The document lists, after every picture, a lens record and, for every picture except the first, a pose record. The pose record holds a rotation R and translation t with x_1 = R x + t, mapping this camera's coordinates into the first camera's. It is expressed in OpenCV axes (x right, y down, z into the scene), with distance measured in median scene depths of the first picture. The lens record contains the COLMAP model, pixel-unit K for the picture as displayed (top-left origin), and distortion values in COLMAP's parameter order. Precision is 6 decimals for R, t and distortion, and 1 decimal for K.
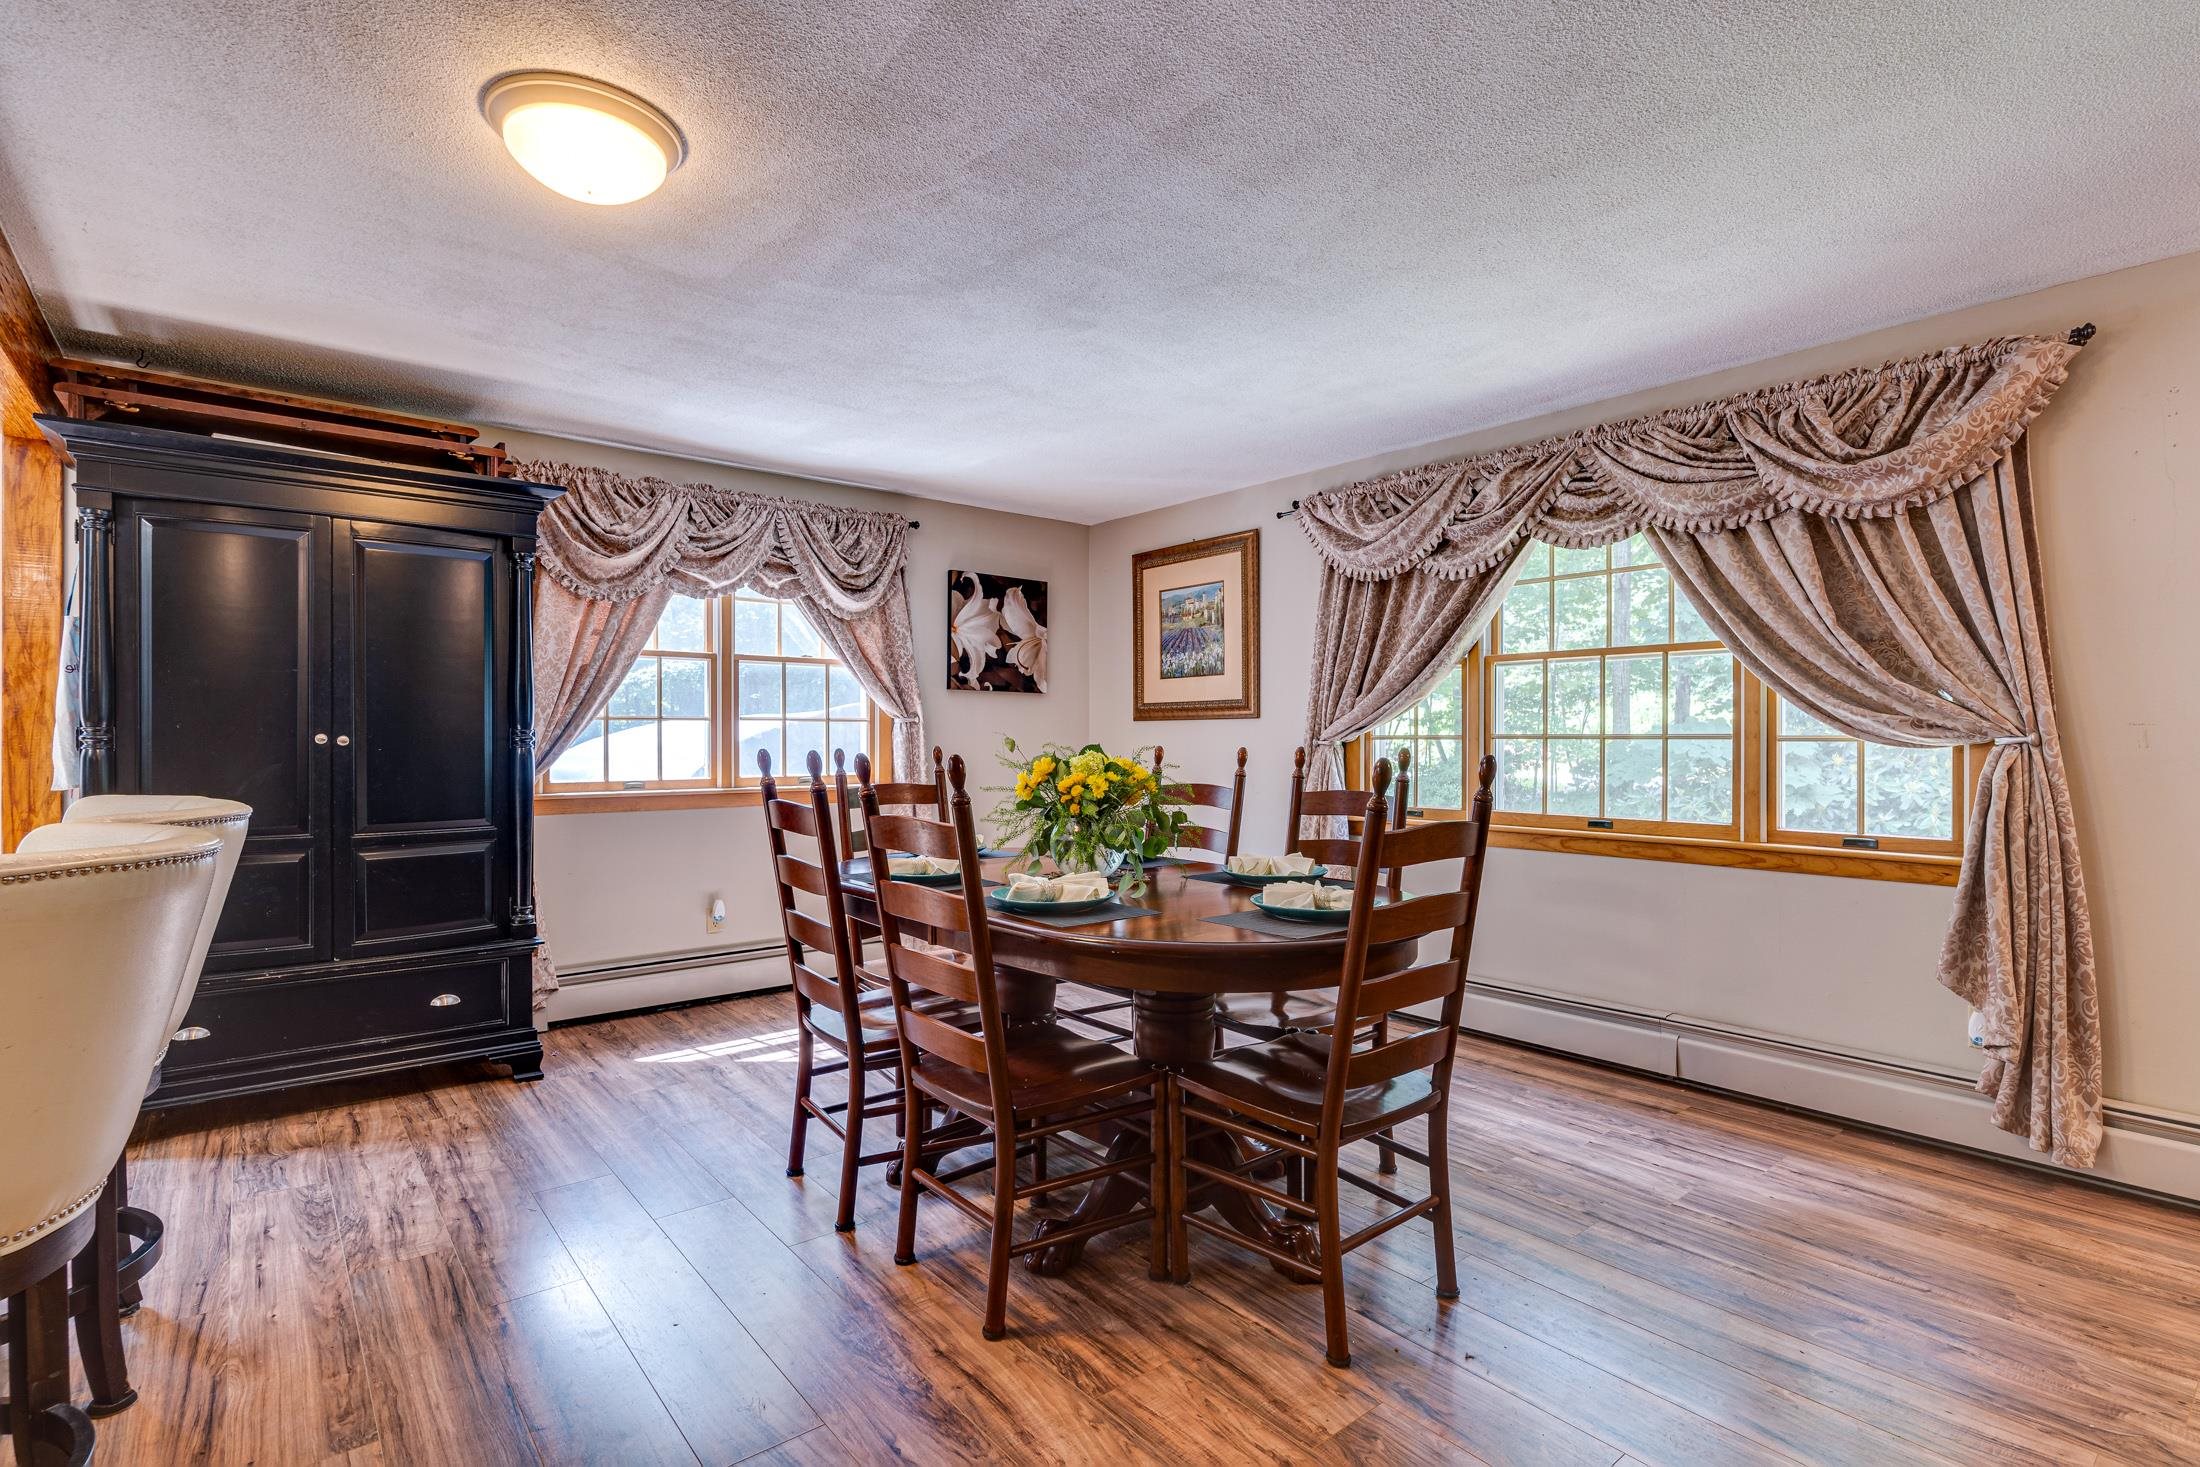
lens RADIAL K [[1044.8, 0, 1098.7], [0, 1044.8, 740.0], [0, 0, 1]] dist [0.002814, -0.001465]
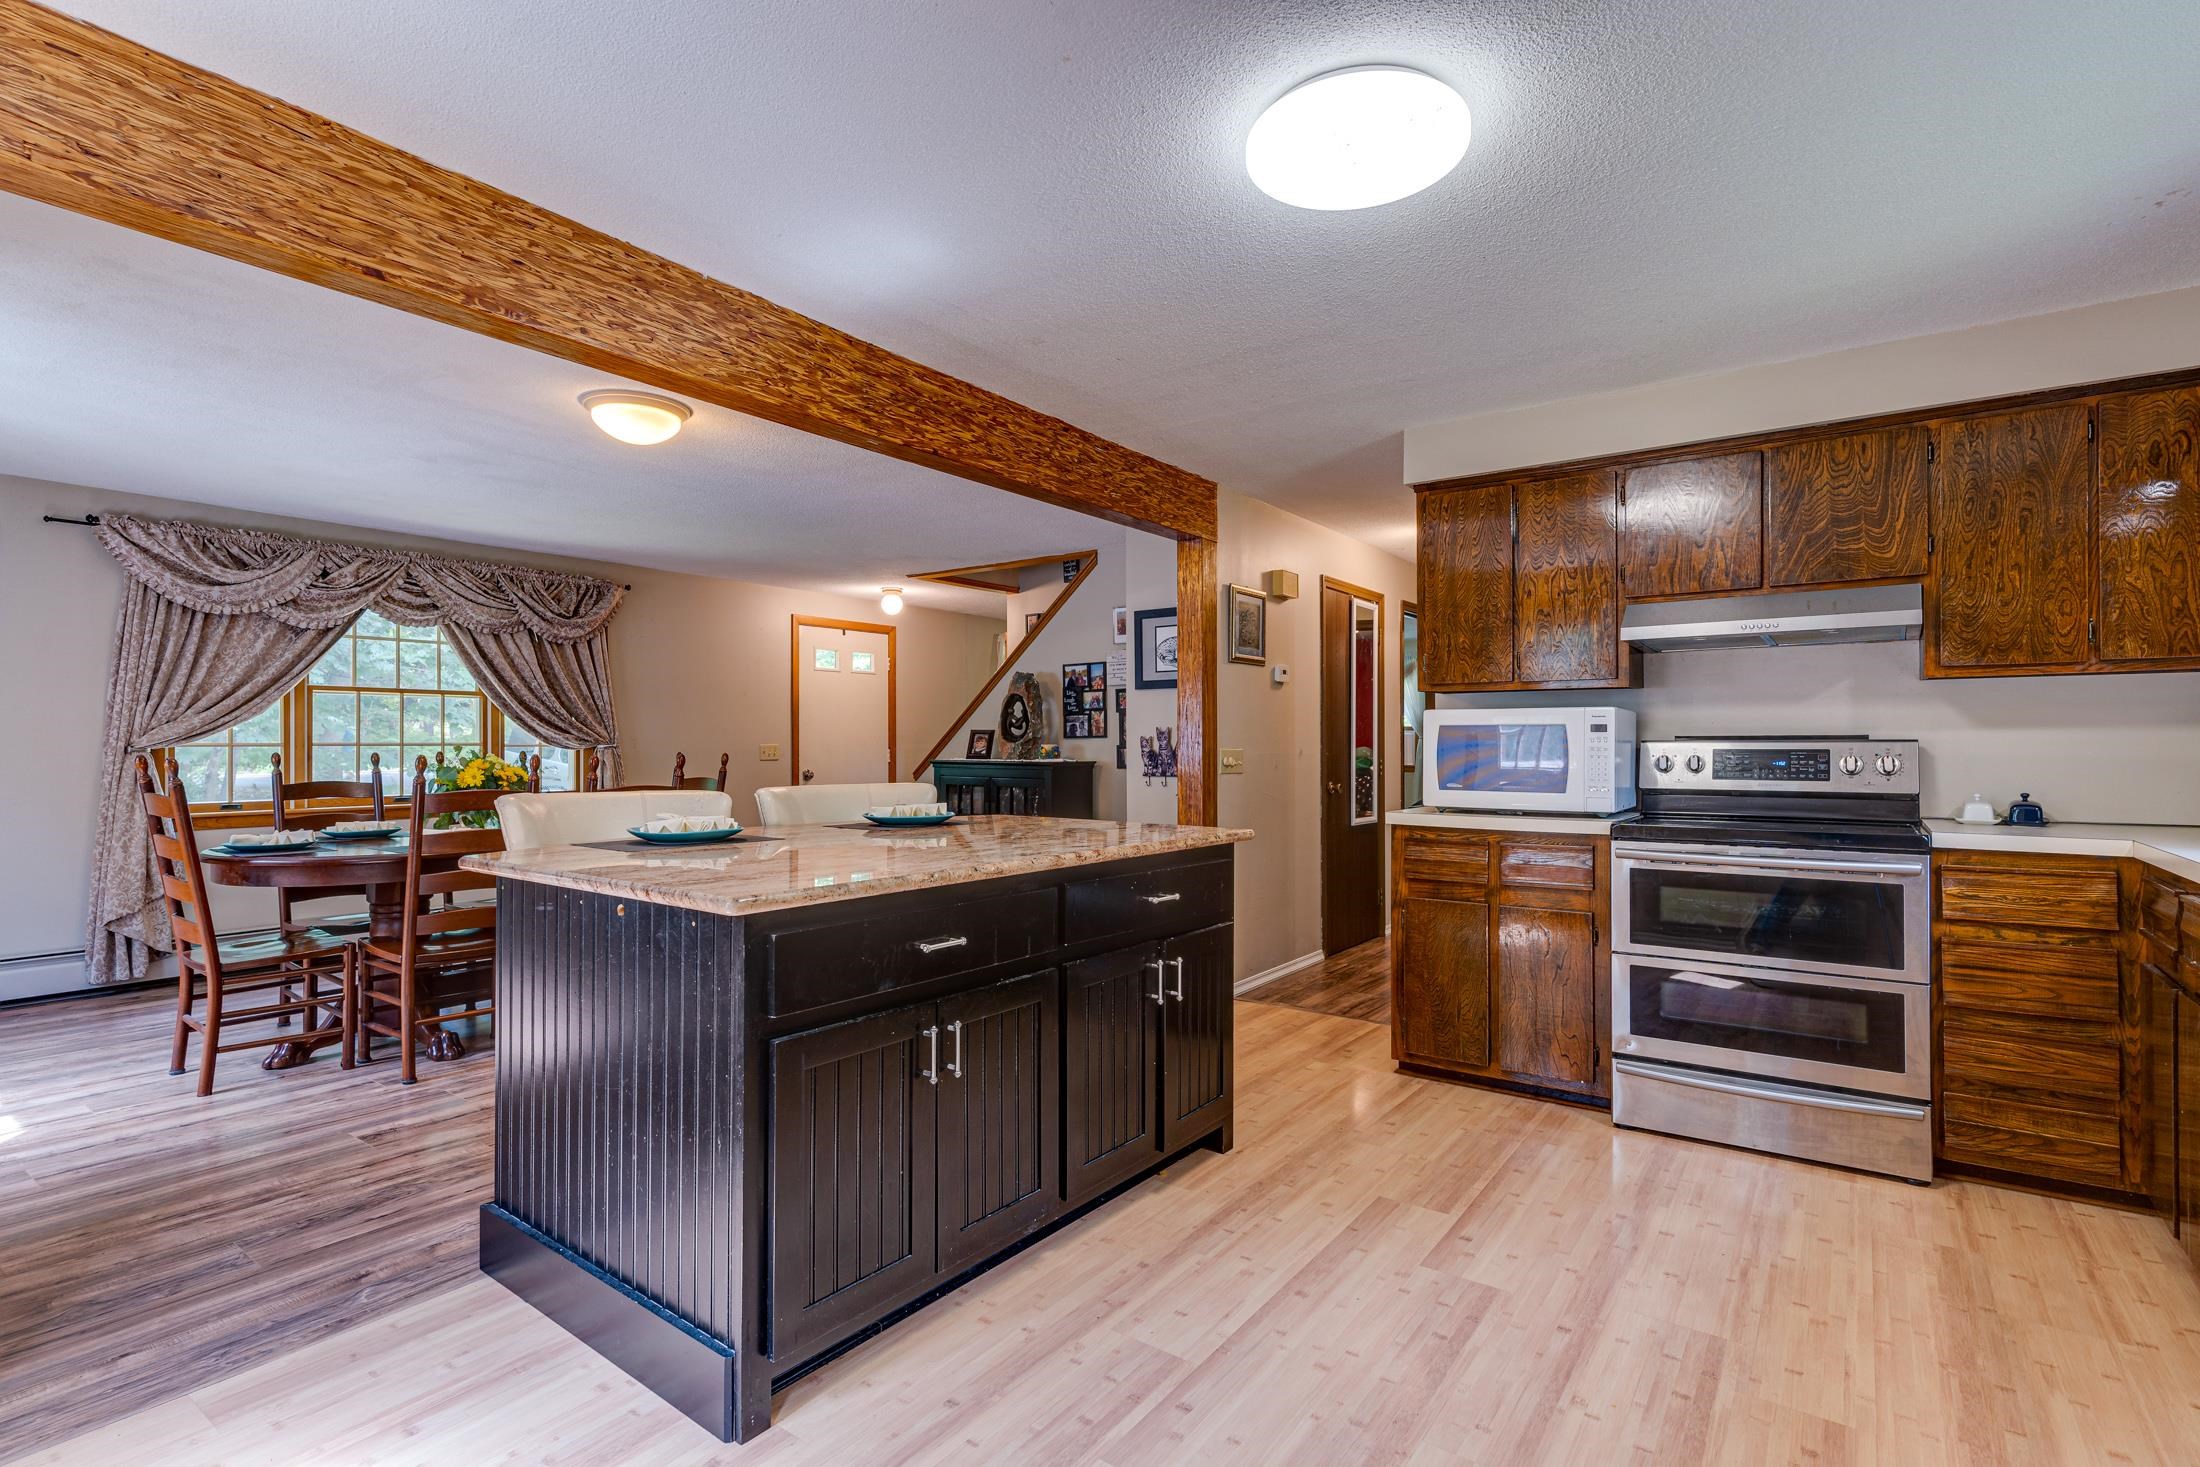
lens RADIAL K [[1044.8, 0, 1098.7], [0, 1044.8, 740.0], [0, 0, 1]] dist [0.002814, -0.001465]
pose [[-0.249412, 0.002892, 0.968393, -1.454773], [0.001919, 0.999995, -0.002492, -0.004192], [-0.968396, 0.001237, -0.249416, 0.410350]]
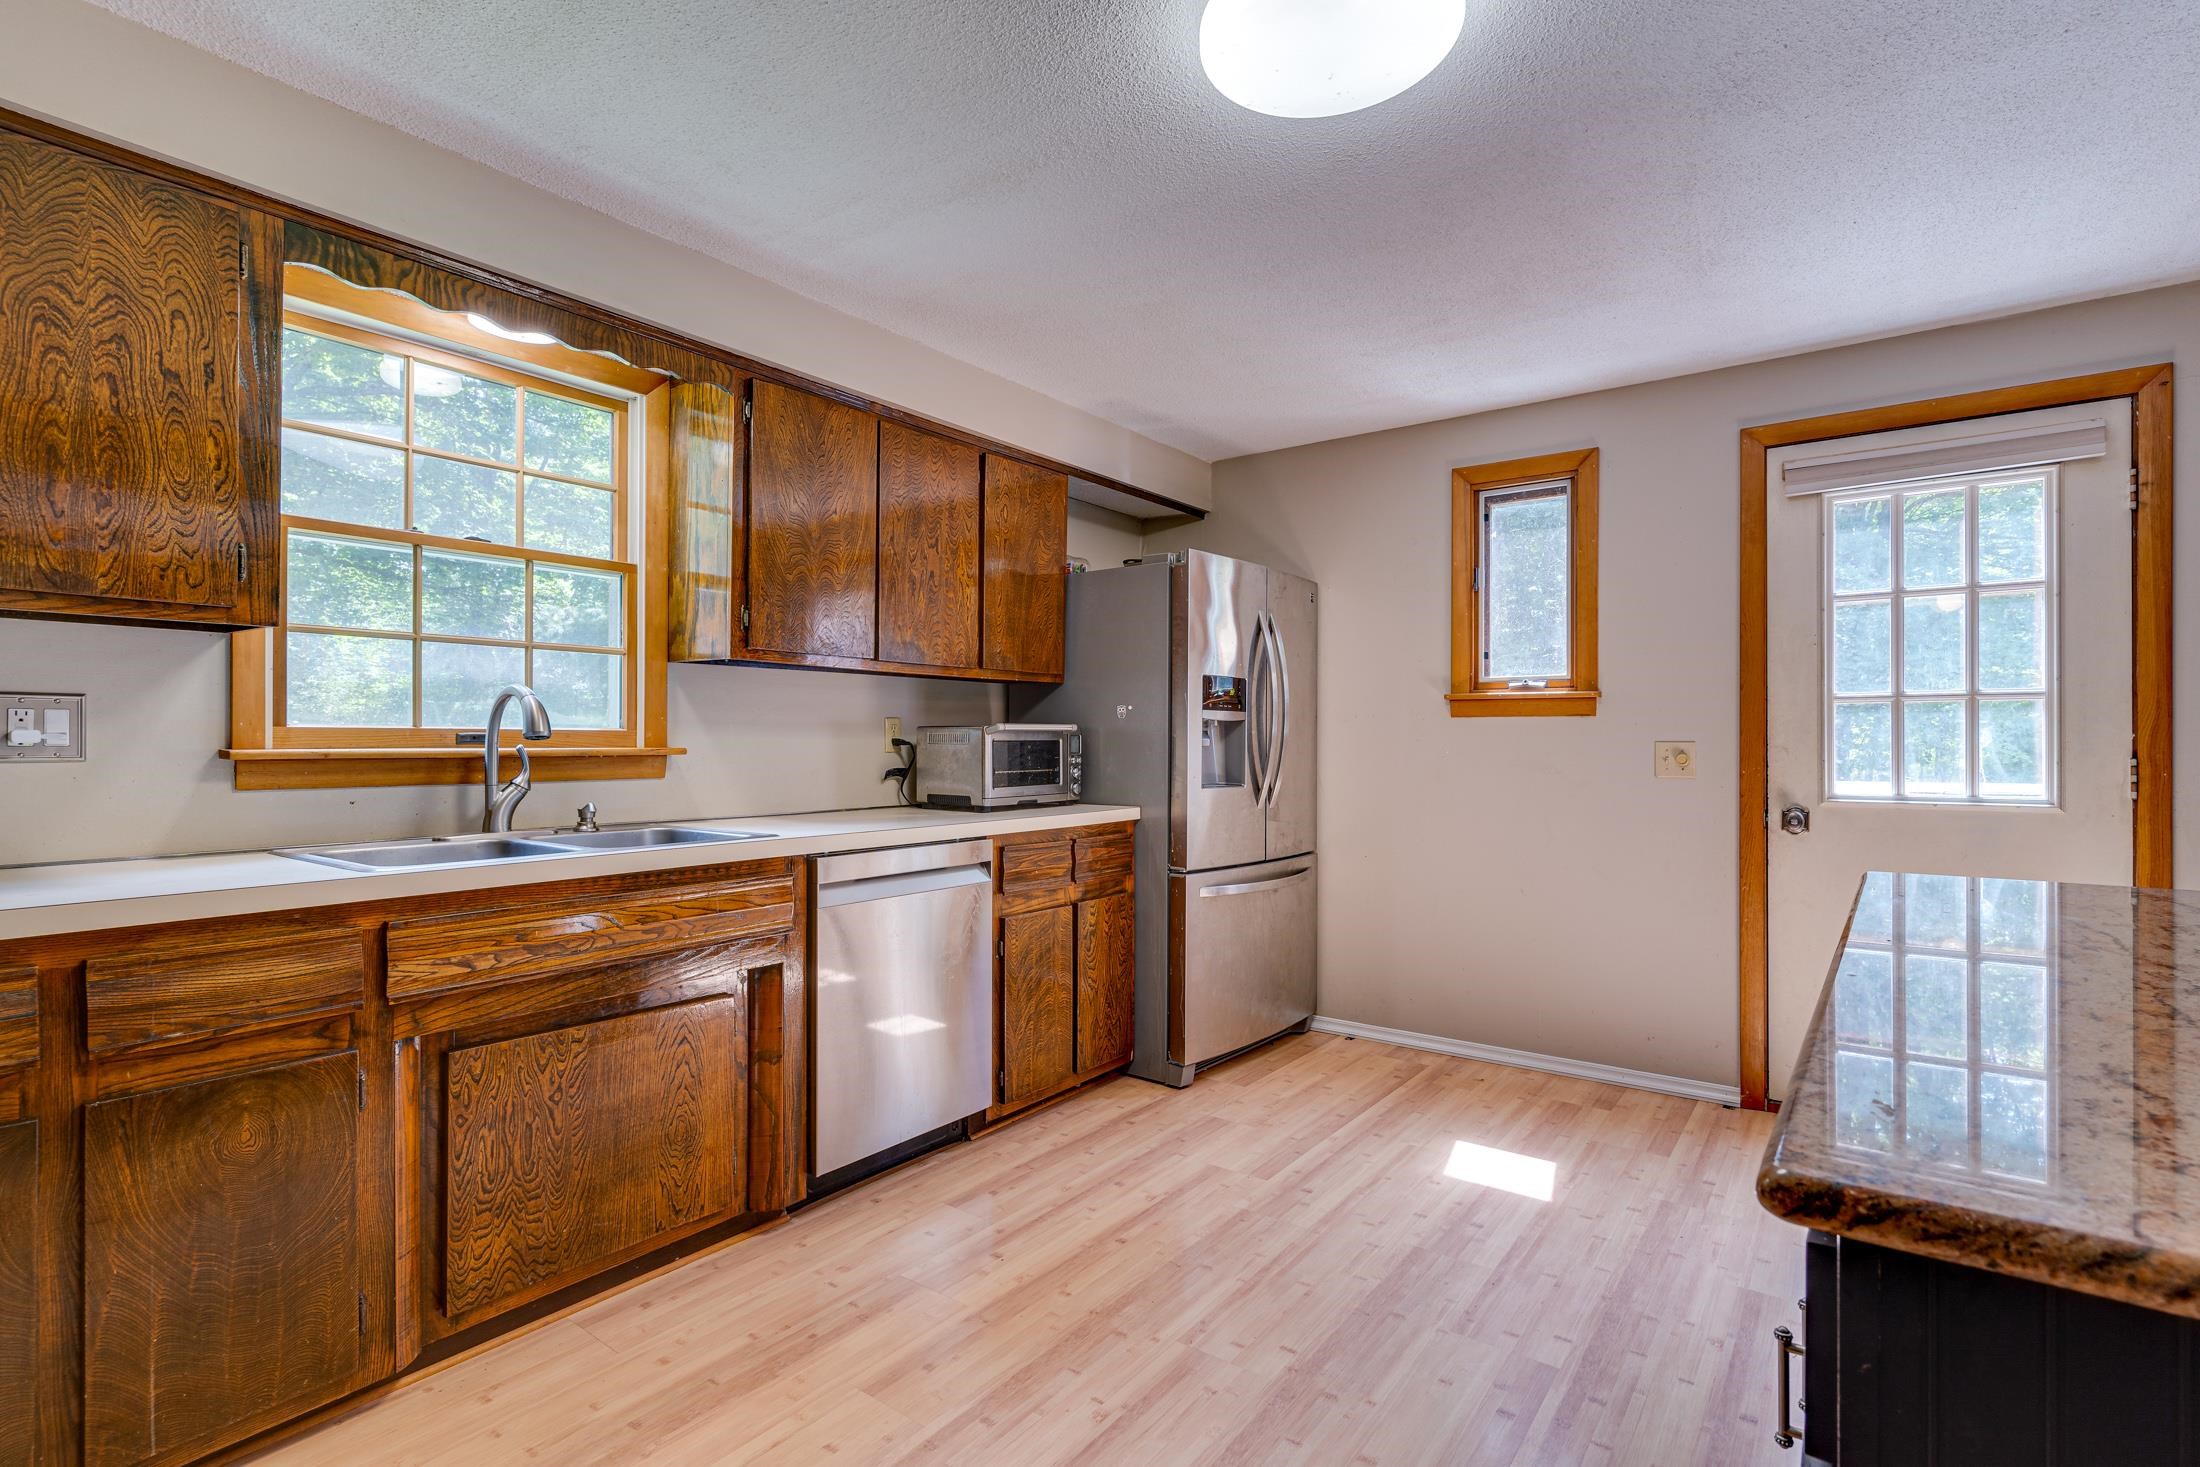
lens RADIAL K [[1044.8, 0, 1098.7], [0, 1044.8, 740.0], [0, 0, 1]] dist [0.002814, -0.001465]
pose [[0.237352, 0.000012, -0.971424, -0.465580], [-0.003785, 0.999992, -0.000913, -0.001220], [0.971416, 0.003893, 0.237350, -0.099908]]
